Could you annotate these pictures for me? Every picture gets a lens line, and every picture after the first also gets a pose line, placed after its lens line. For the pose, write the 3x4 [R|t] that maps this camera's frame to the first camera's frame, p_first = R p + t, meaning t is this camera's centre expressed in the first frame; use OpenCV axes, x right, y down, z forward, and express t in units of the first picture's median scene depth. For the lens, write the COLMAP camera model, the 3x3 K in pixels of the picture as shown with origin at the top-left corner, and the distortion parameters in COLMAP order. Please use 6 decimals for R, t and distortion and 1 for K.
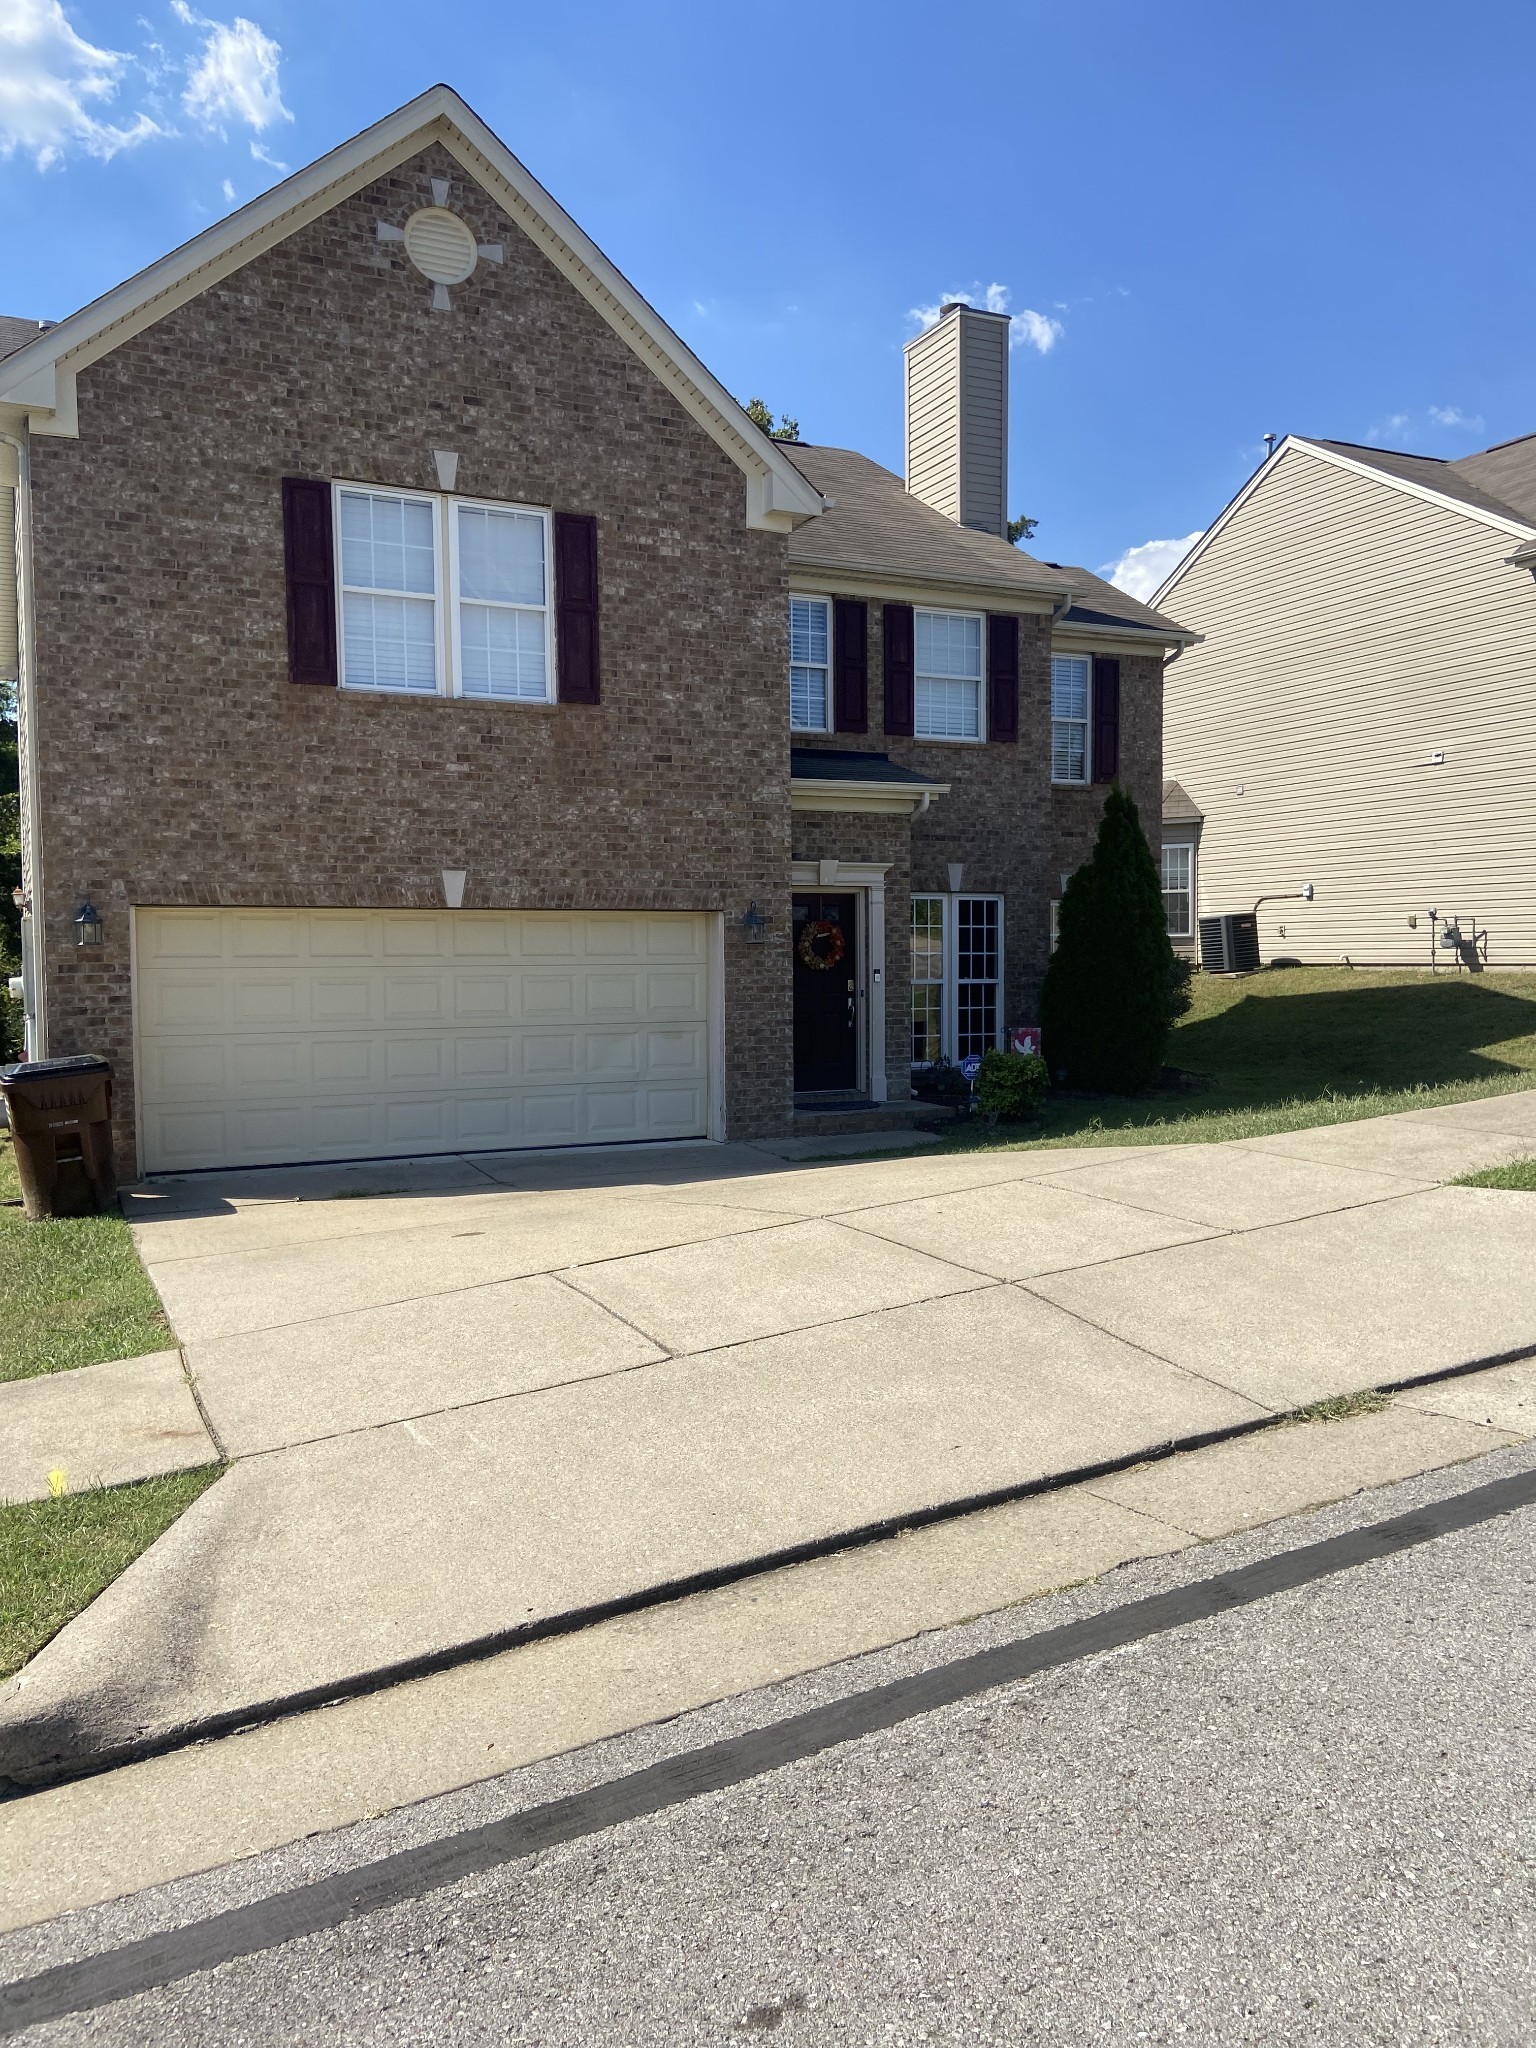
lens RADIAL K [[1534.6, 0, 768.0], [0, 1534.6, 1024.0], [0, 0, 1]] dist [0.106426, -0.129220]
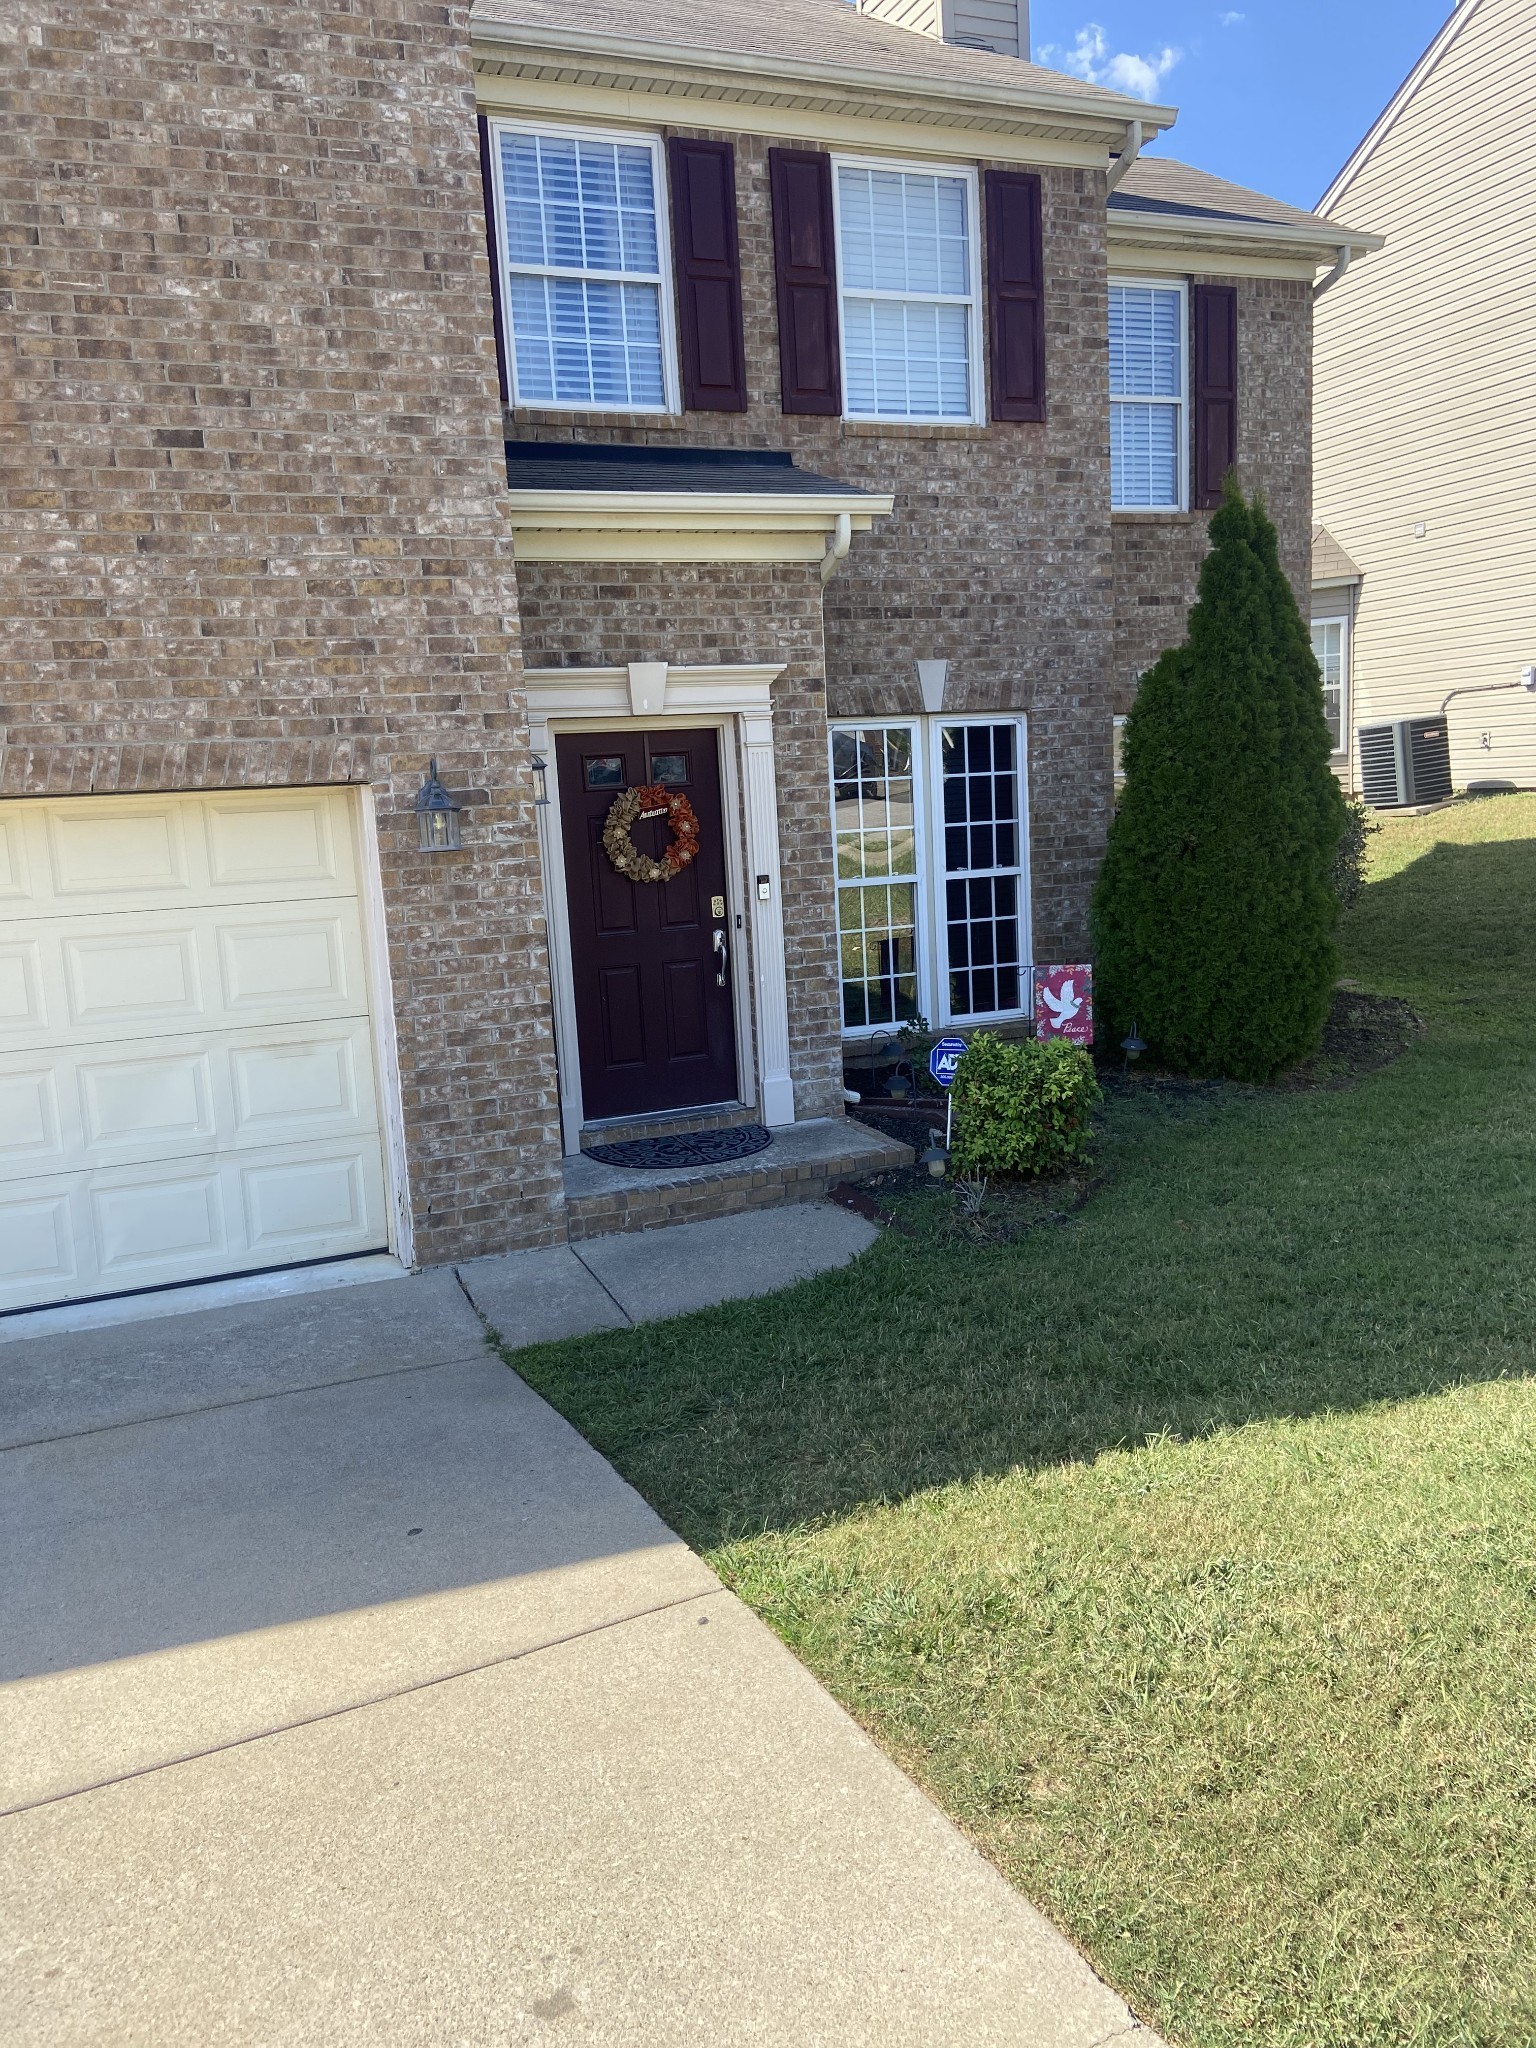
lens RADIAL K [[1534.6, 0, 768.0], [0, 1534.6, 1024.0], [0, 0, 1]] dist [0.106426, -0.129220]
pose [[0.996657, -0.036277, -0.073208, 0.107112], [0.044184, 0.993009, 0.109453, -0.041702], [0.068726, -0.112322, 0.991292, 0.474000]]
